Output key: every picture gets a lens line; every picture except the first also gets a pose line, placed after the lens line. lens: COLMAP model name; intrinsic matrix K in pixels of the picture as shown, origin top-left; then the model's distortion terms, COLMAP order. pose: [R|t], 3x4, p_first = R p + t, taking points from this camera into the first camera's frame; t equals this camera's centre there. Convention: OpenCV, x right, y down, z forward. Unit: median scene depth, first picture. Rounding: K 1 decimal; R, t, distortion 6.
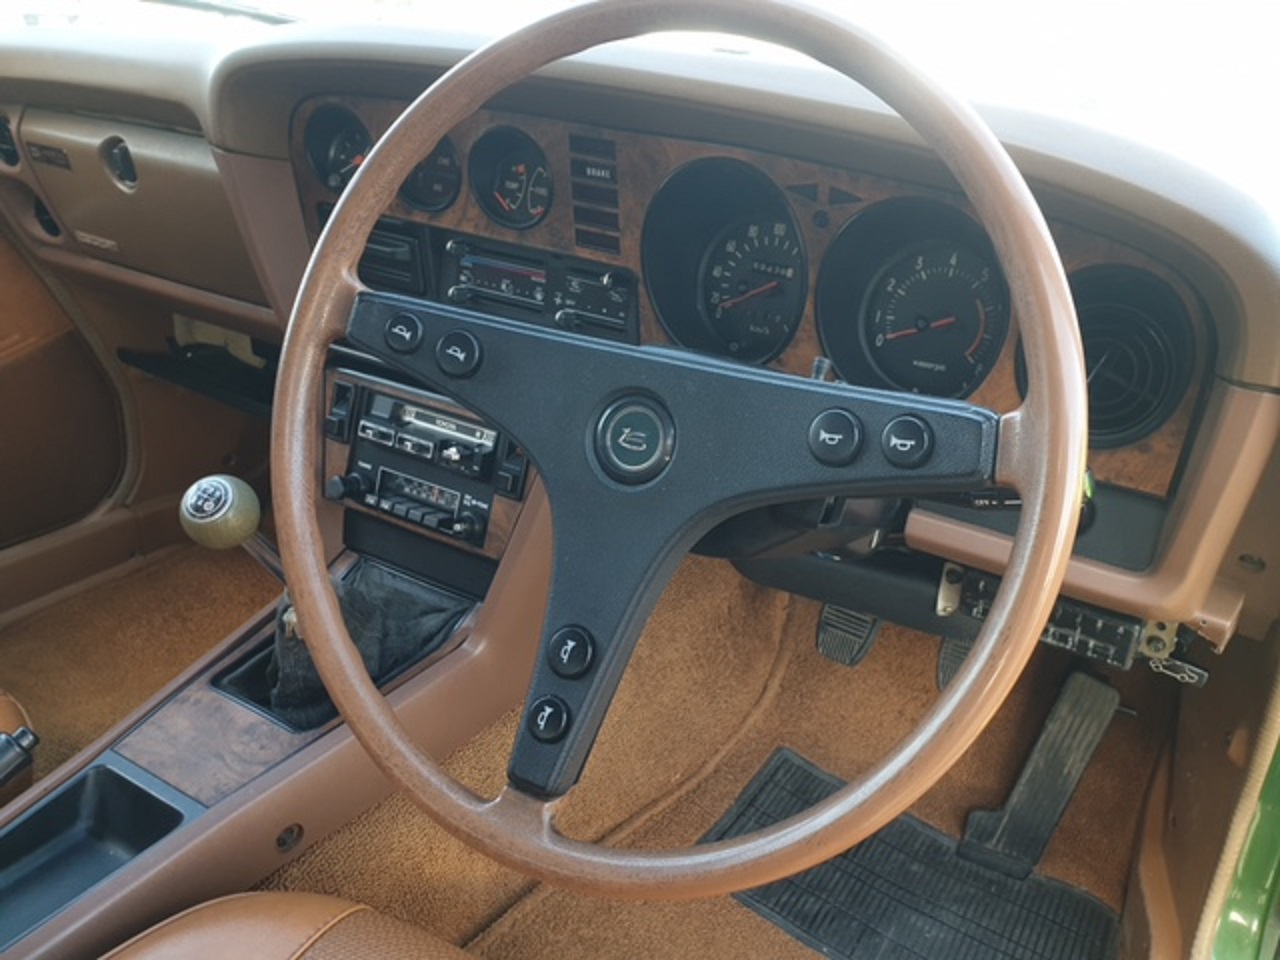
lens RADIAL K [[1055.6, 0, 640.0], [0, 1055.6, 480.0], [0, 0, 1]] dist [0.054141, -0.001713]
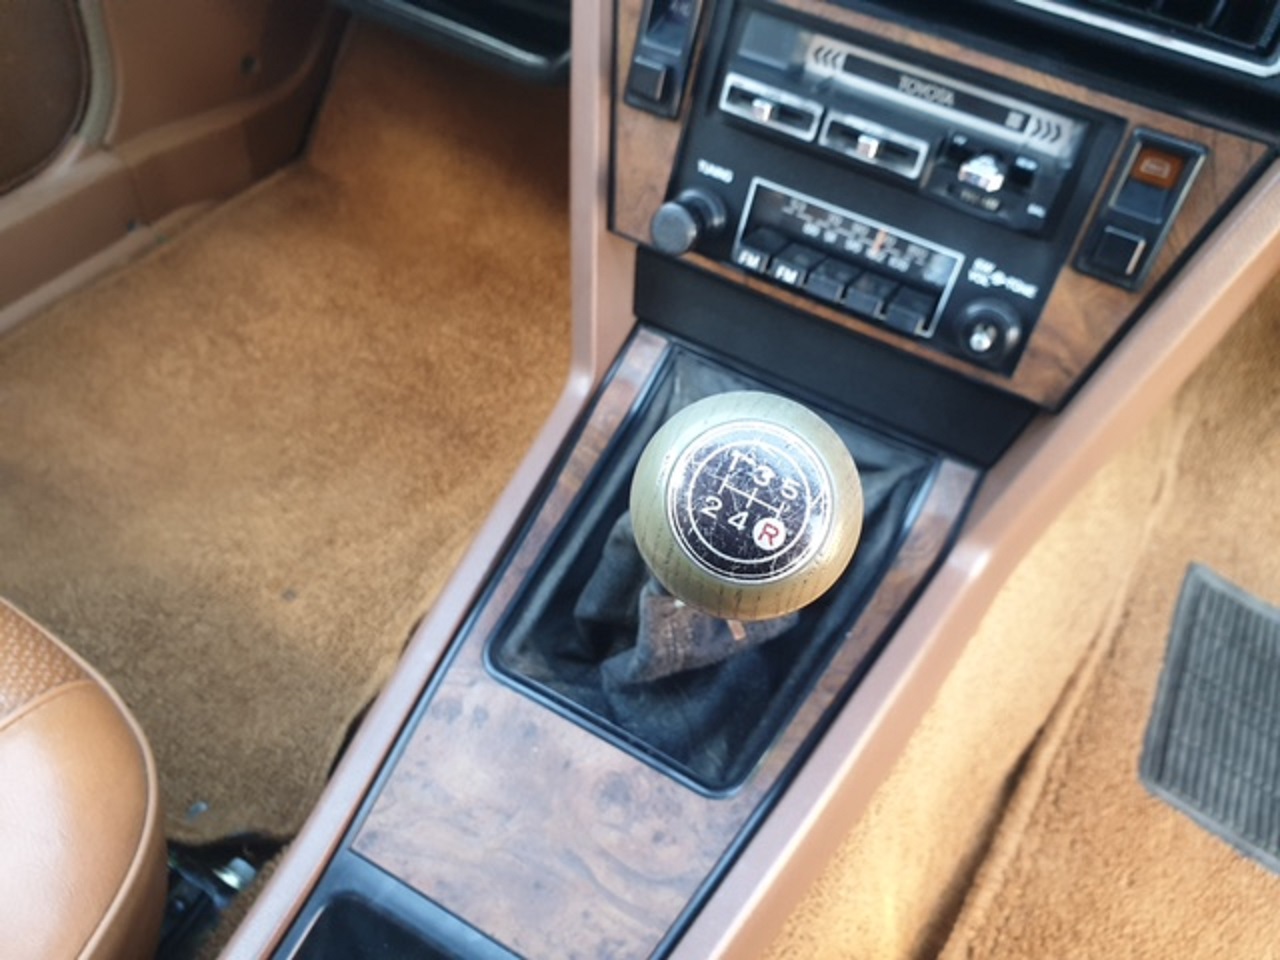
lens RADIAL K [[1026.1, 0, 640.0], [0, 1026.1, 480.0], [0, 0, 1]] dist [-0.010934, -0.003145]
pose [[0.996806, -0.012262, 0.078918, -0.349520], [-0.021402, 0.910988, 0.411877, -0.080137], [-0.076943, -0.412251, 0.907816, 0.564726]]
